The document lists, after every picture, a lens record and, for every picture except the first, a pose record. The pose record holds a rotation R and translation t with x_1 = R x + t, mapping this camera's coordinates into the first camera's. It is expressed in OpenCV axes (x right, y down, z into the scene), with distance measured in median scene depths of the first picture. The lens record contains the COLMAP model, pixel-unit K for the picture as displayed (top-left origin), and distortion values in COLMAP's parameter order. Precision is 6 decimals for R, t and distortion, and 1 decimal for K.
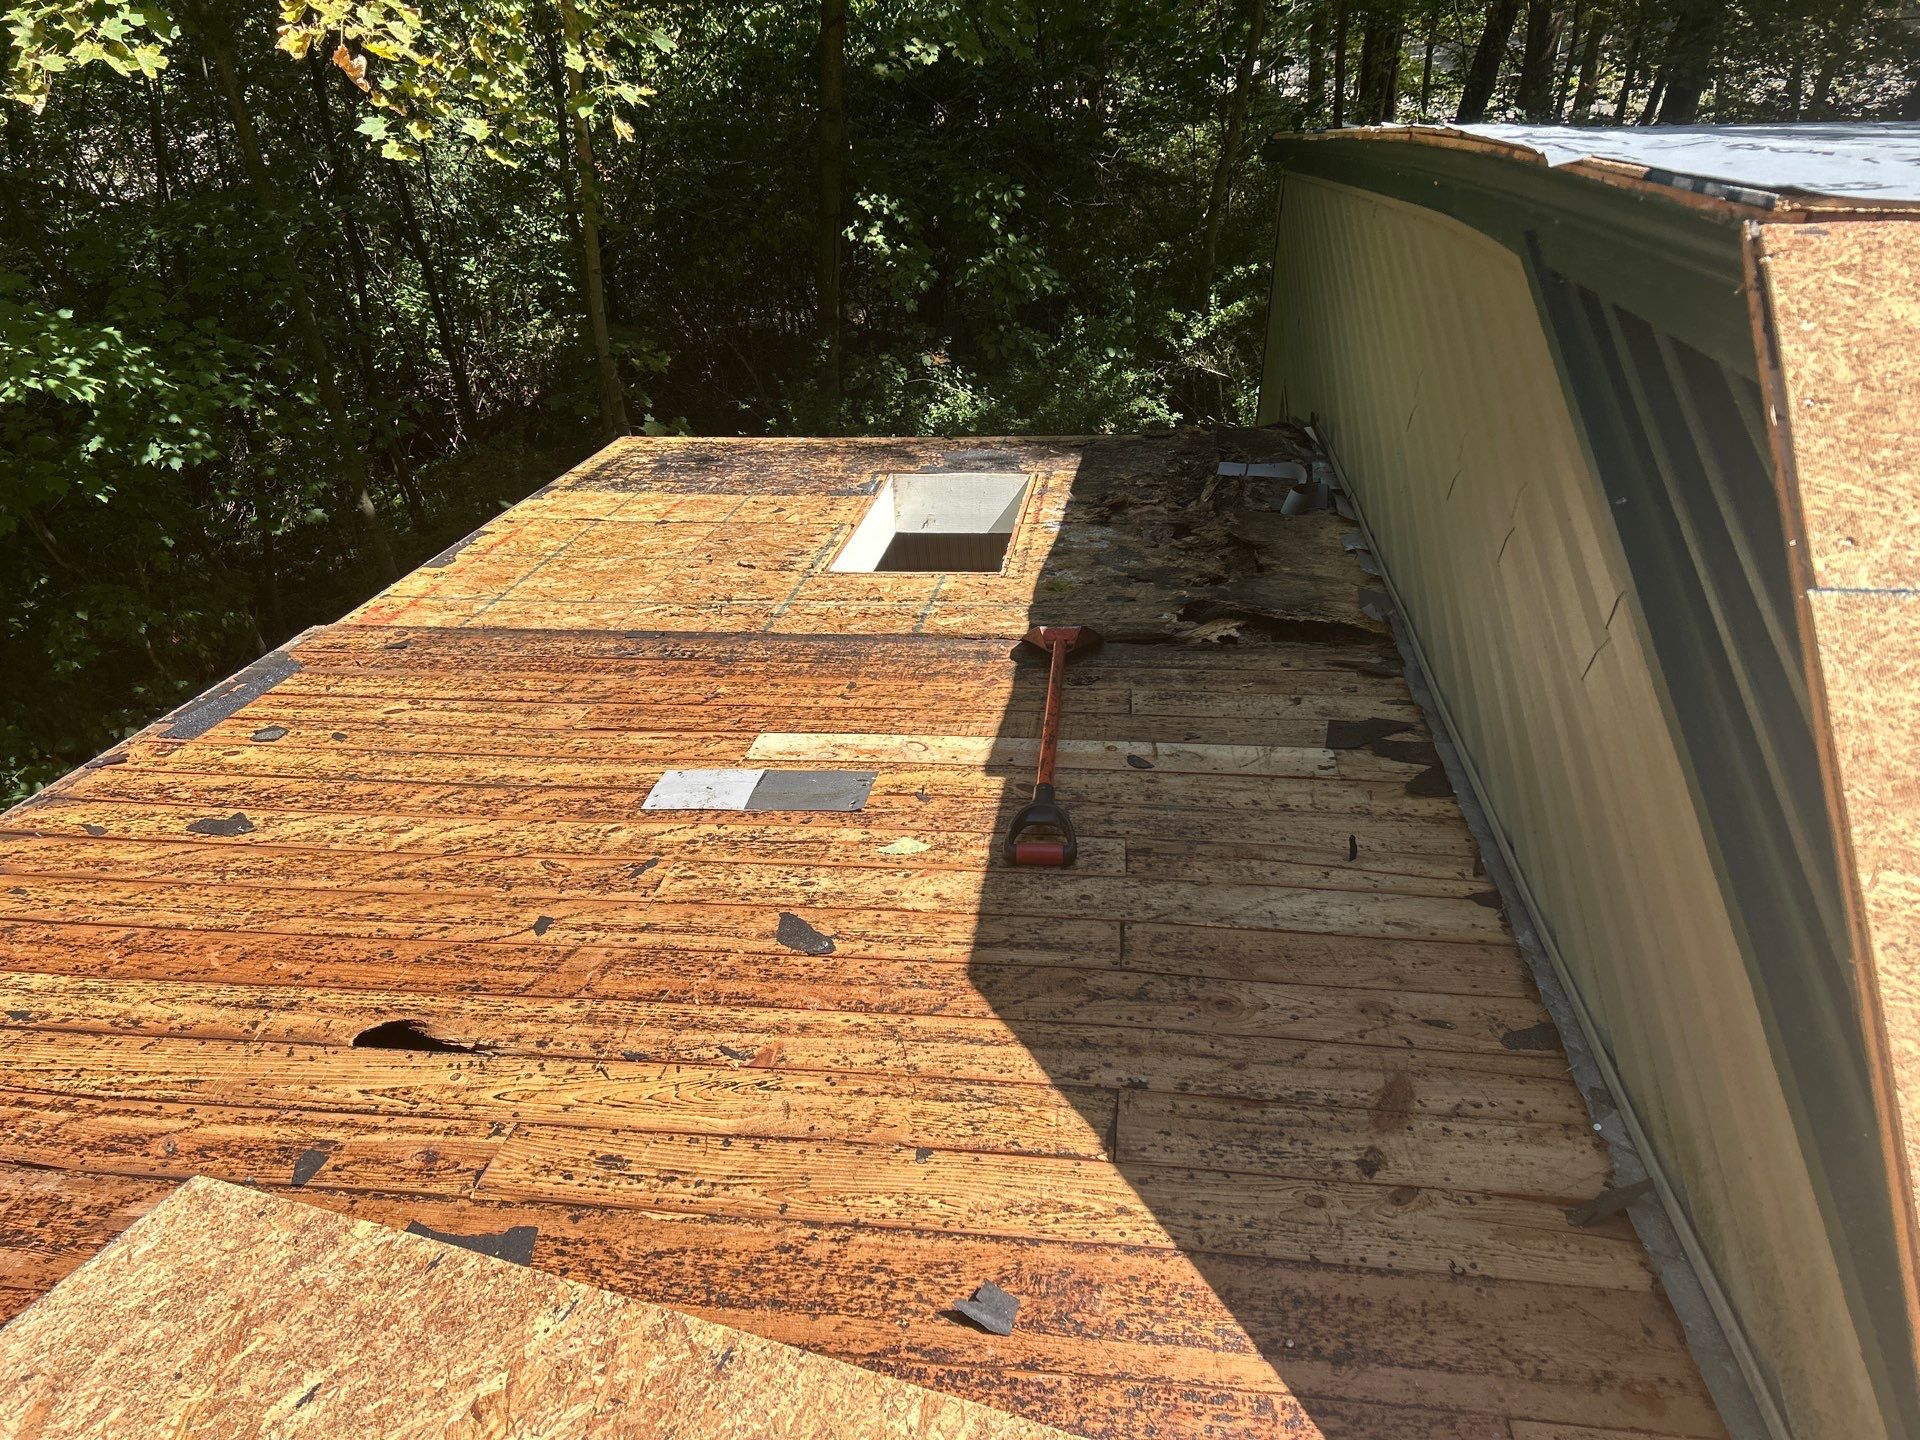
lens RADIAL K [[1441.3, 0, 955.8], [0, 1441.3, 738.3], [0, 0, 1]] dist [0.061040, -0.072496]
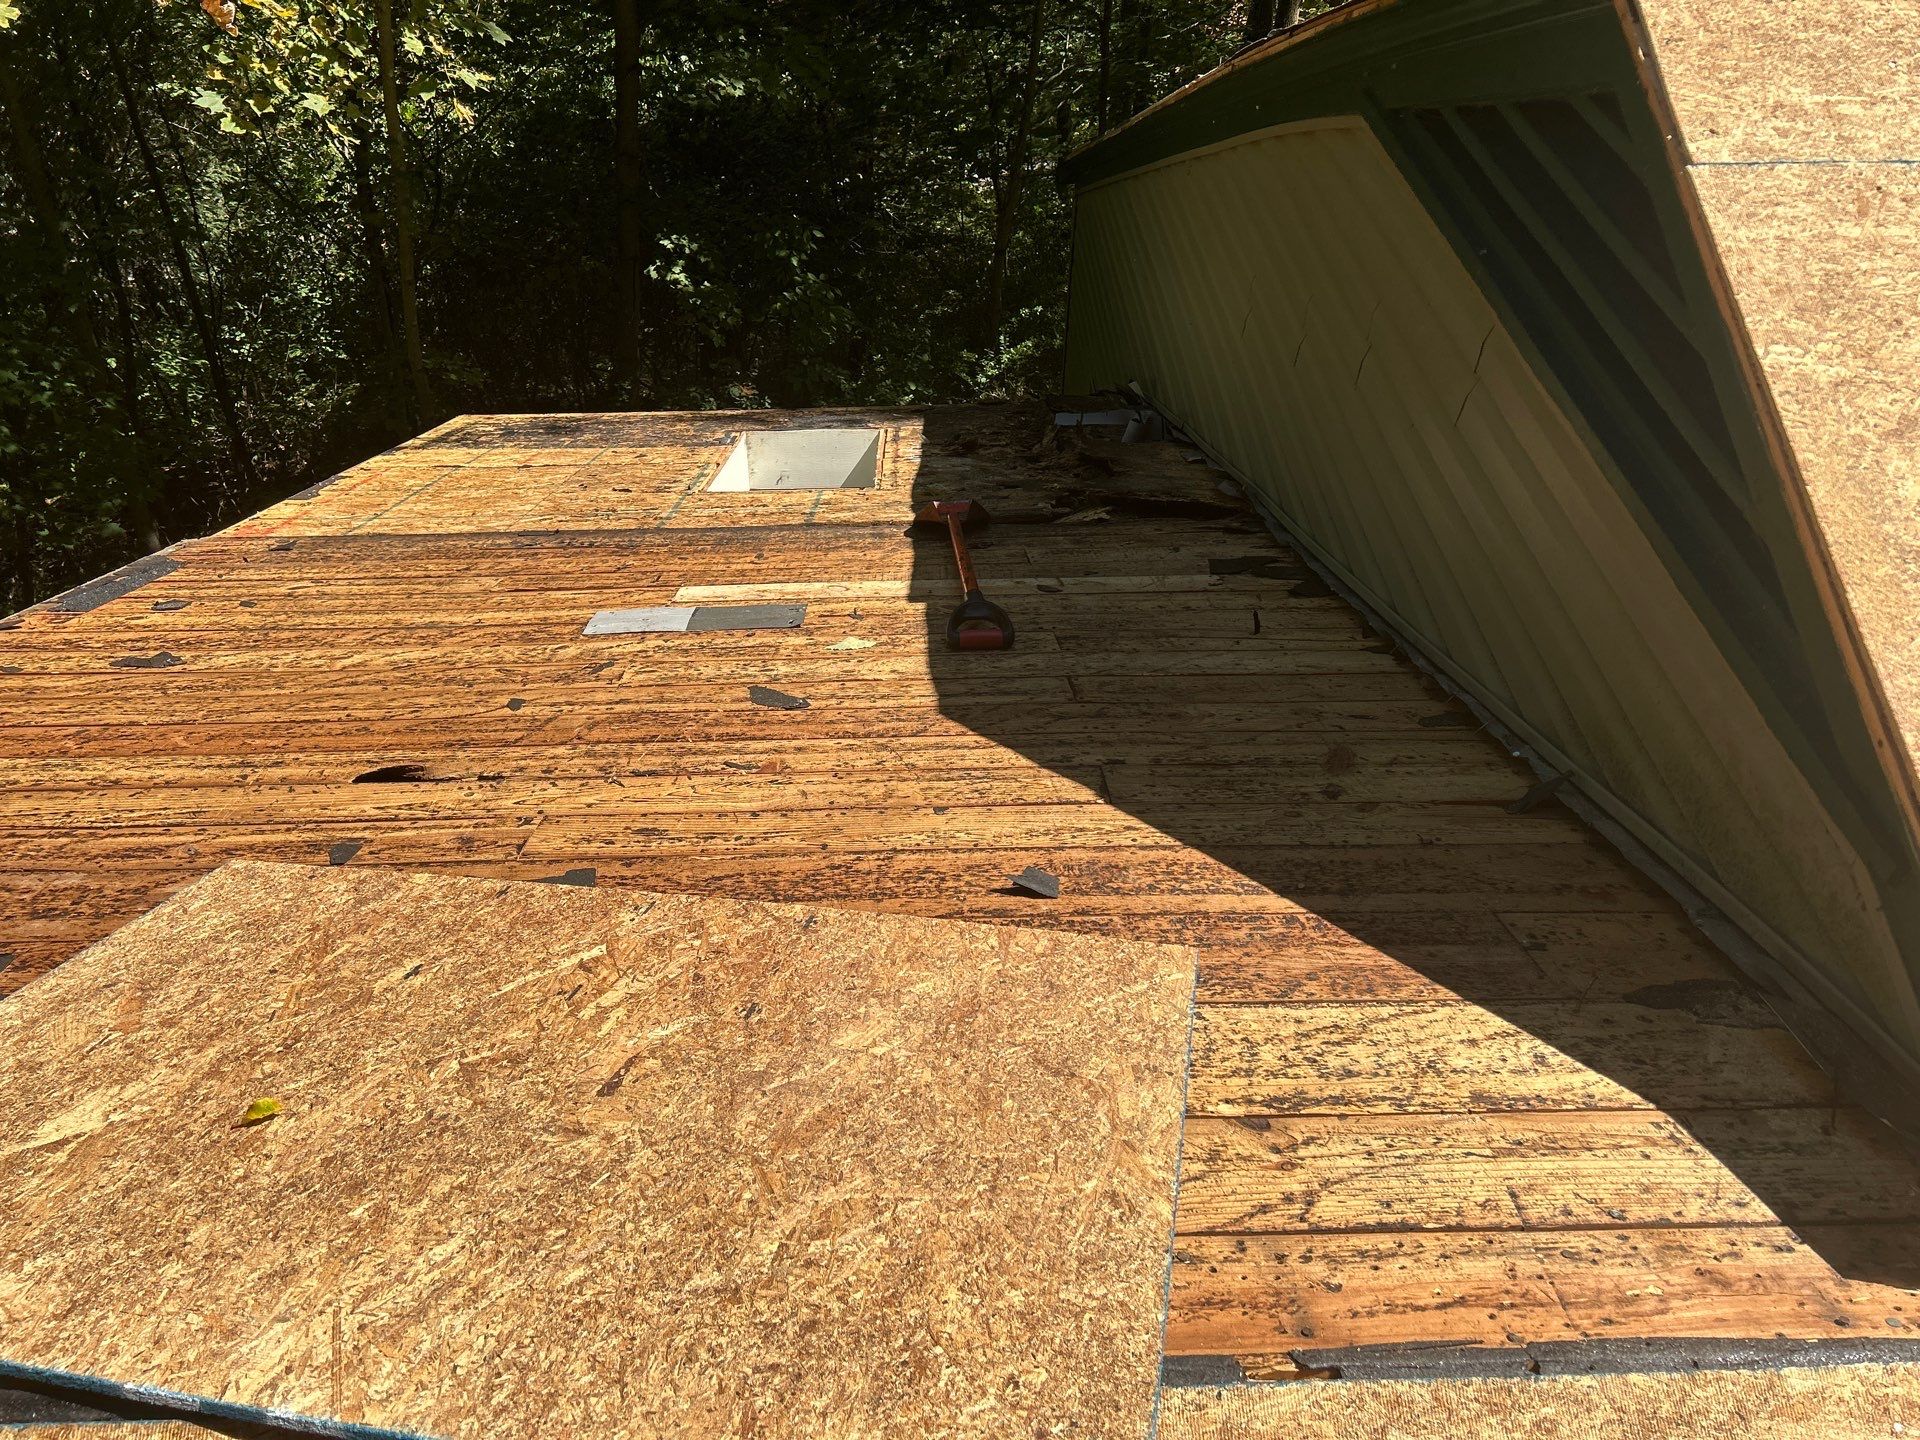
lens RADIAL K [[1441.3, 0, 954.5], [0, 1441.3, 703.7], [0, 0, 1]] dist [0.061040, -0.072496]
pose [[0.987877, -0.038963, 0.150269, -0.130759], [0.051590, 0.995372, -0.081072, 0.226070], [-0.146415, 0.087842, 0.985315, -0.057983]]
